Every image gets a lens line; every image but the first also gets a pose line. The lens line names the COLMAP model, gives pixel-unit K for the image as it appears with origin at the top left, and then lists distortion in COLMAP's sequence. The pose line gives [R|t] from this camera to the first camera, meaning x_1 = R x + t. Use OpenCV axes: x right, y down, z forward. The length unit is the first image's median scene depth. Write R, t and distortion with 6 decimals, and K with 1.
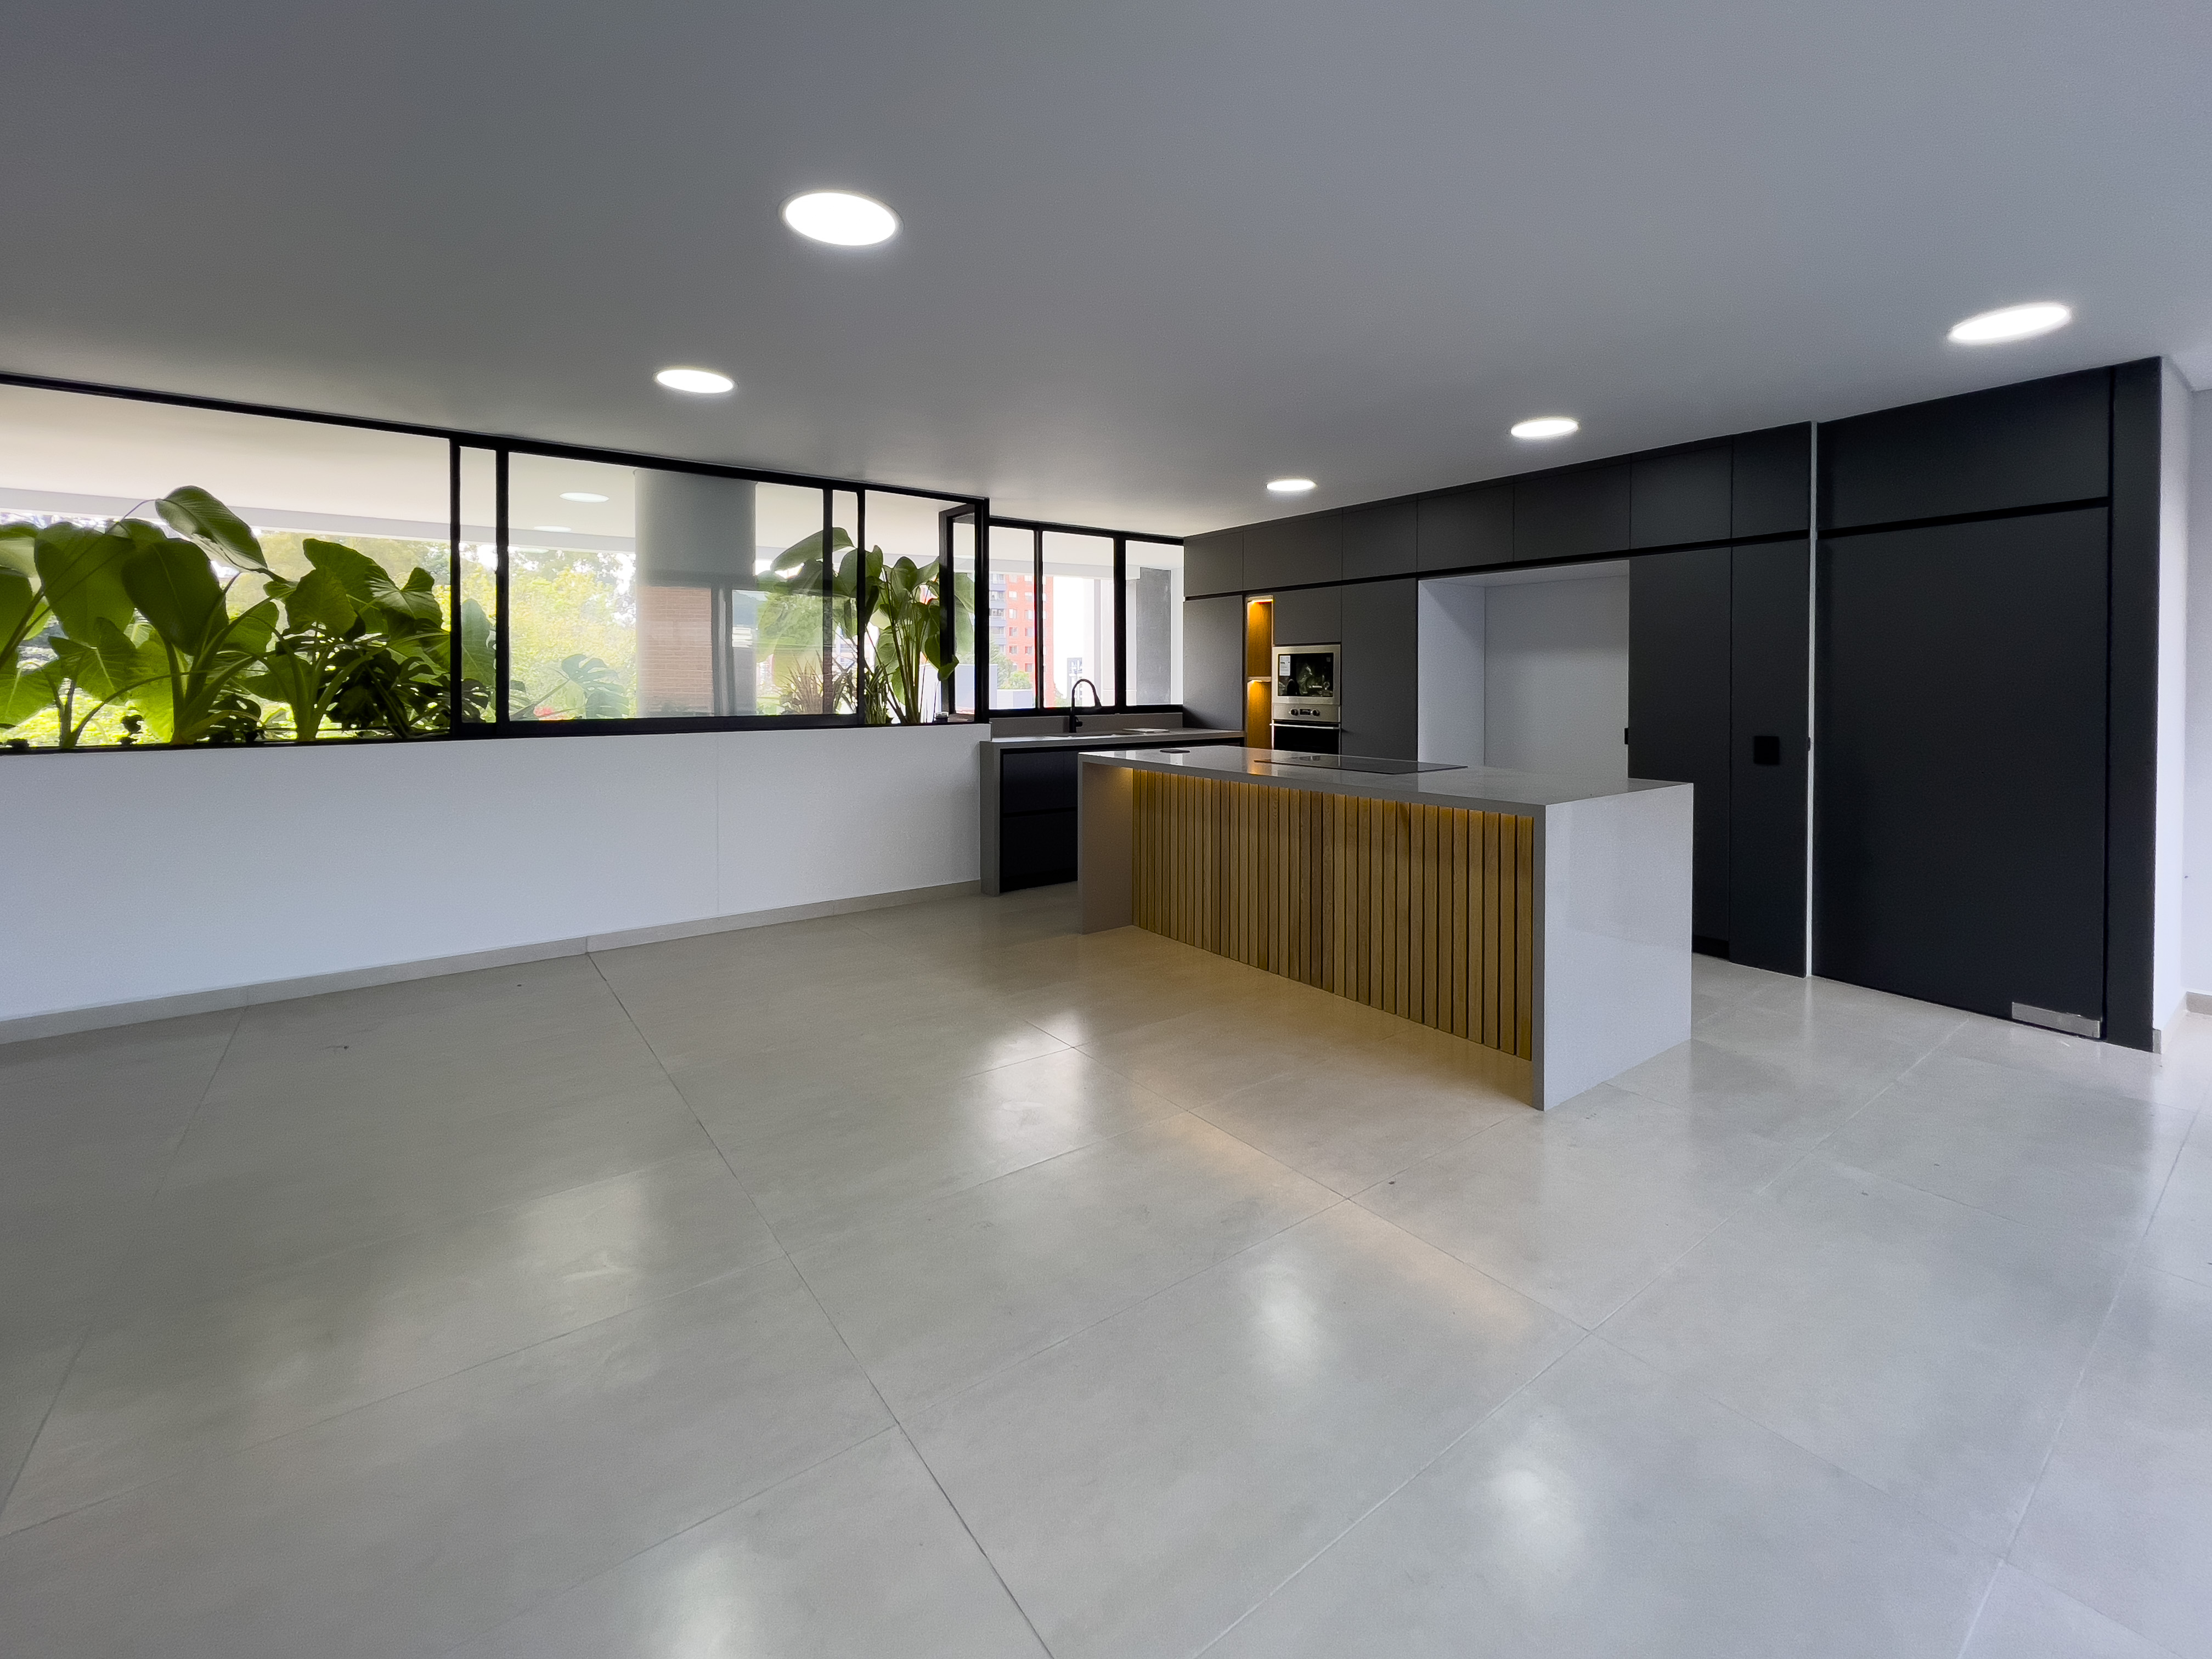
lens RADIAL K [[969.6, 0, 1078.8], [0, 969.6, 700.1], [0, 0, 1]] dist [0.000102, 0.000460]
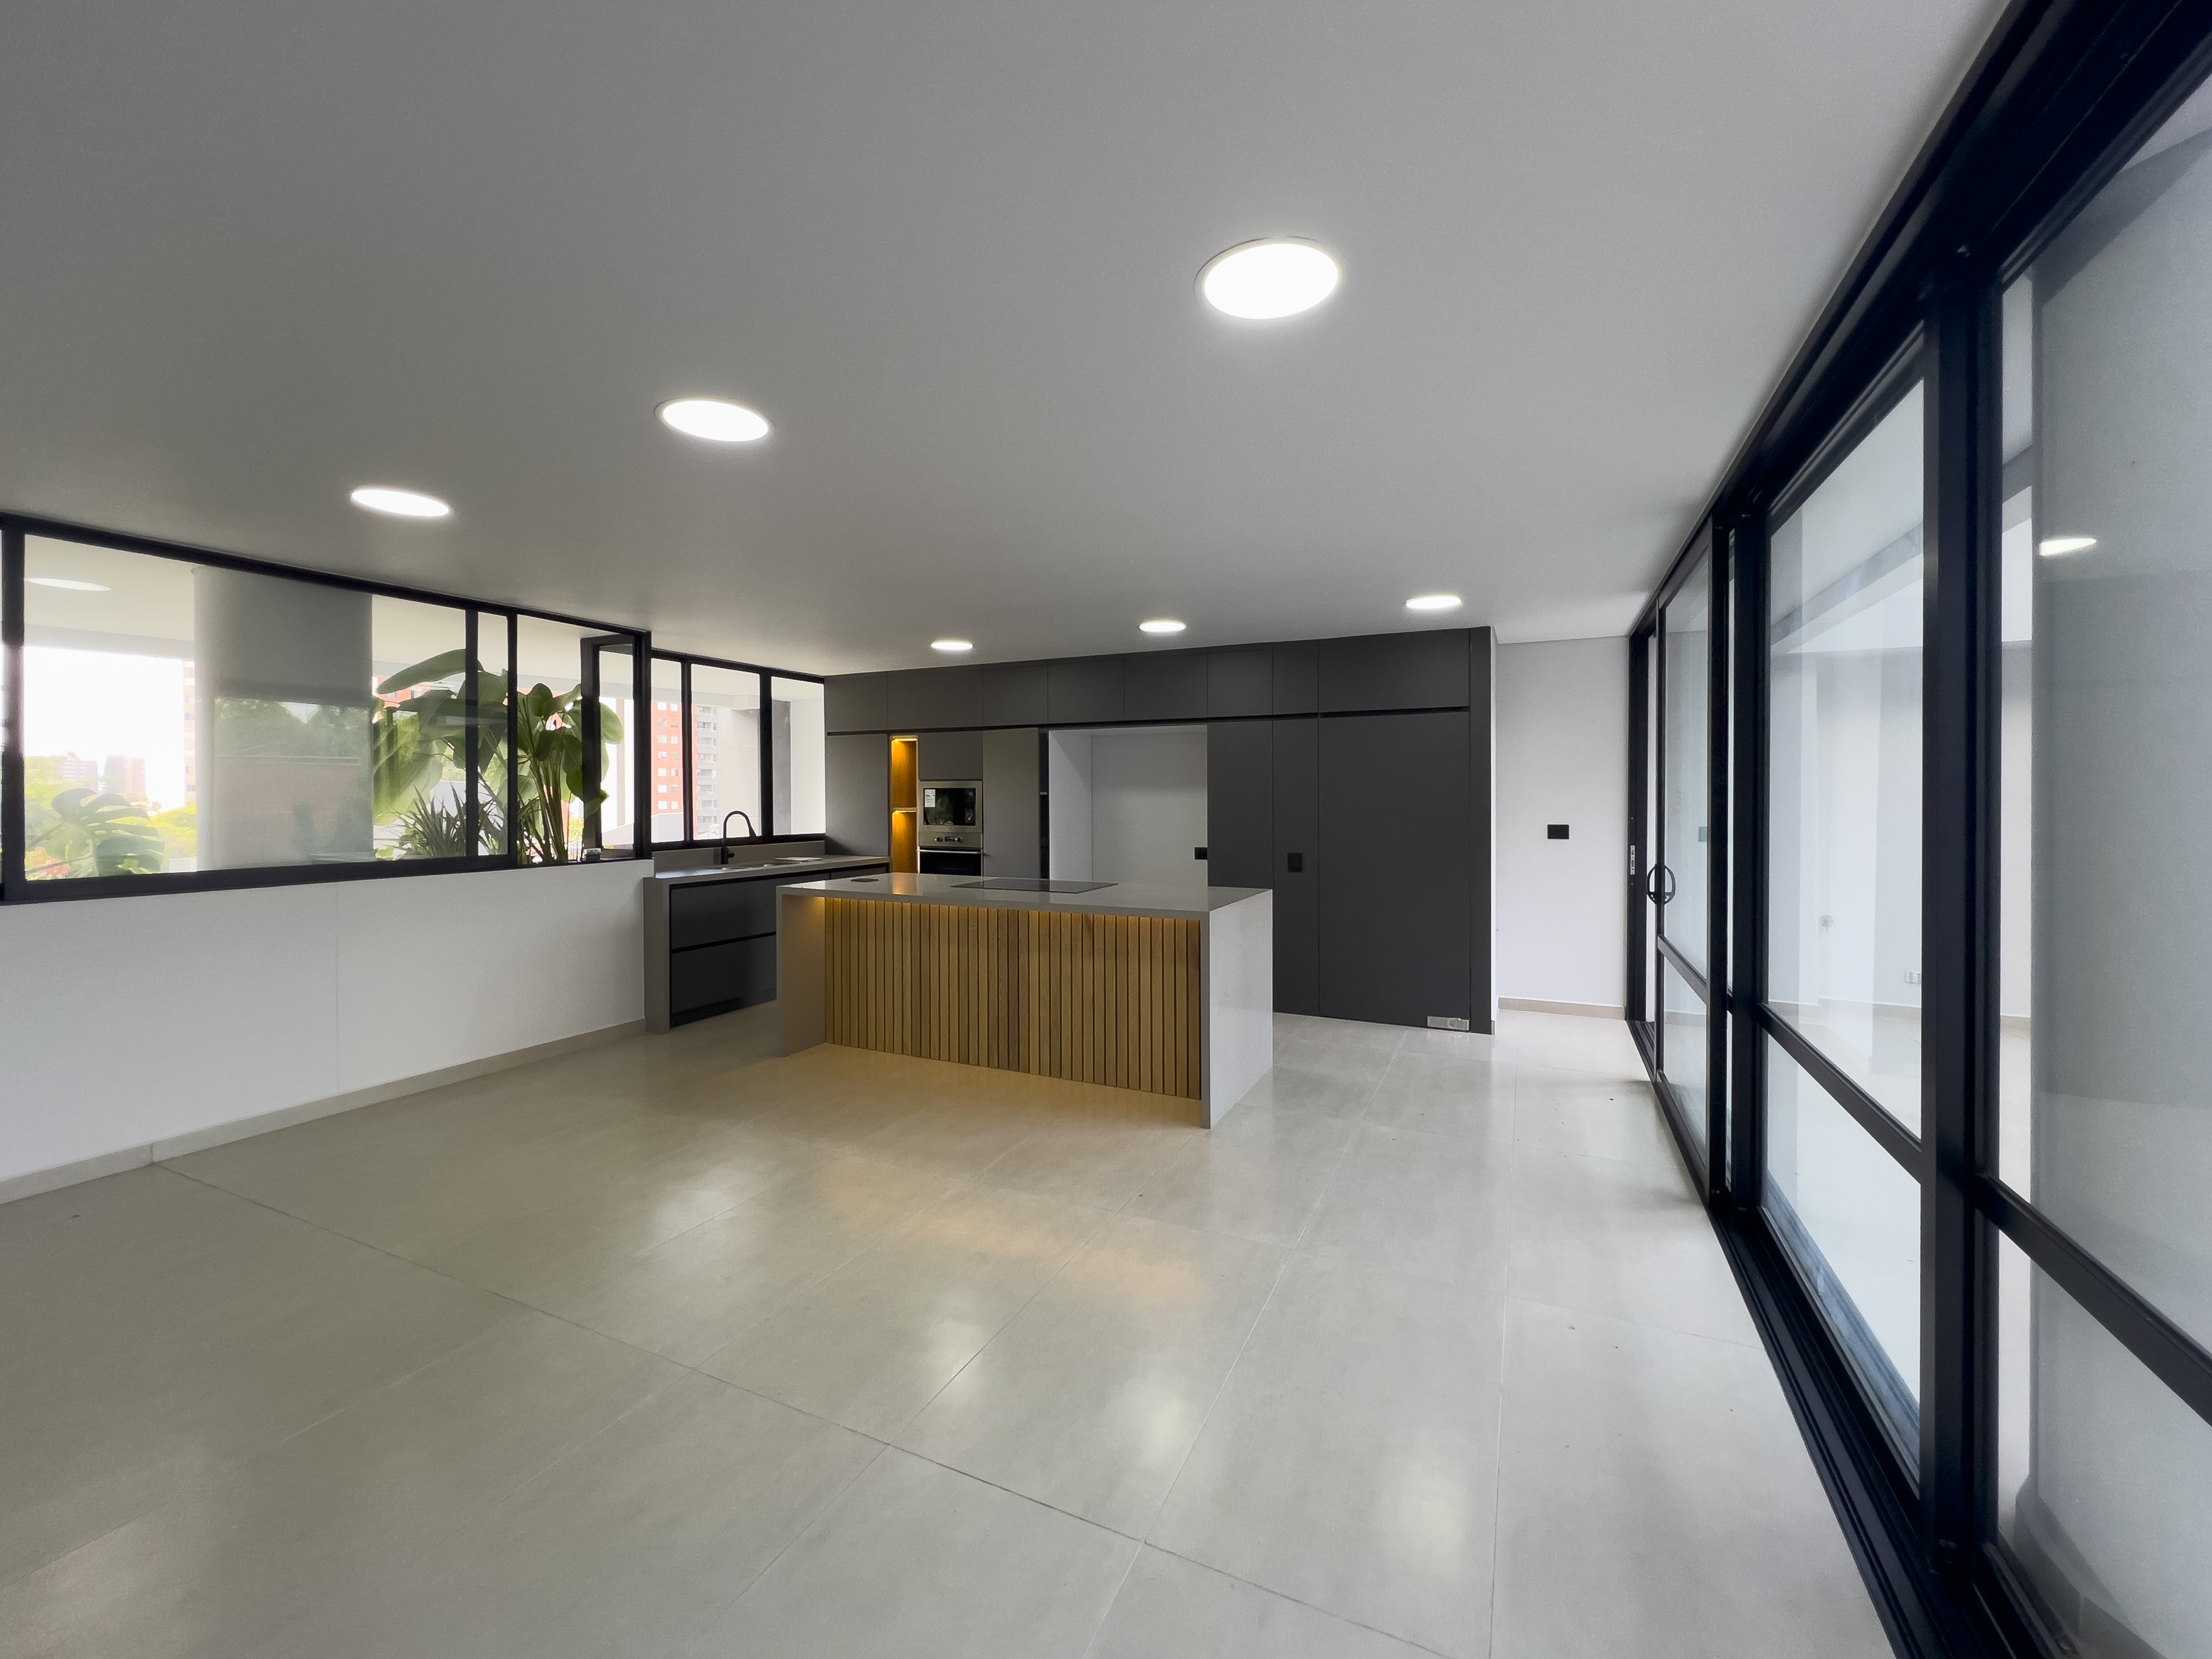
lens RADIAL K [[928.0, 0, 1110.2], [0, 928.0, 807.8], [0, 0, 1]] dist [0.000645, 0.001050]
pose [[0.873326, -0.006393, 0.487093, -0.163925], [0.010734, 0.999924, -0.006122, -0.019642], [-0.487017, 0.010575, 0.873328, -0.060872]]
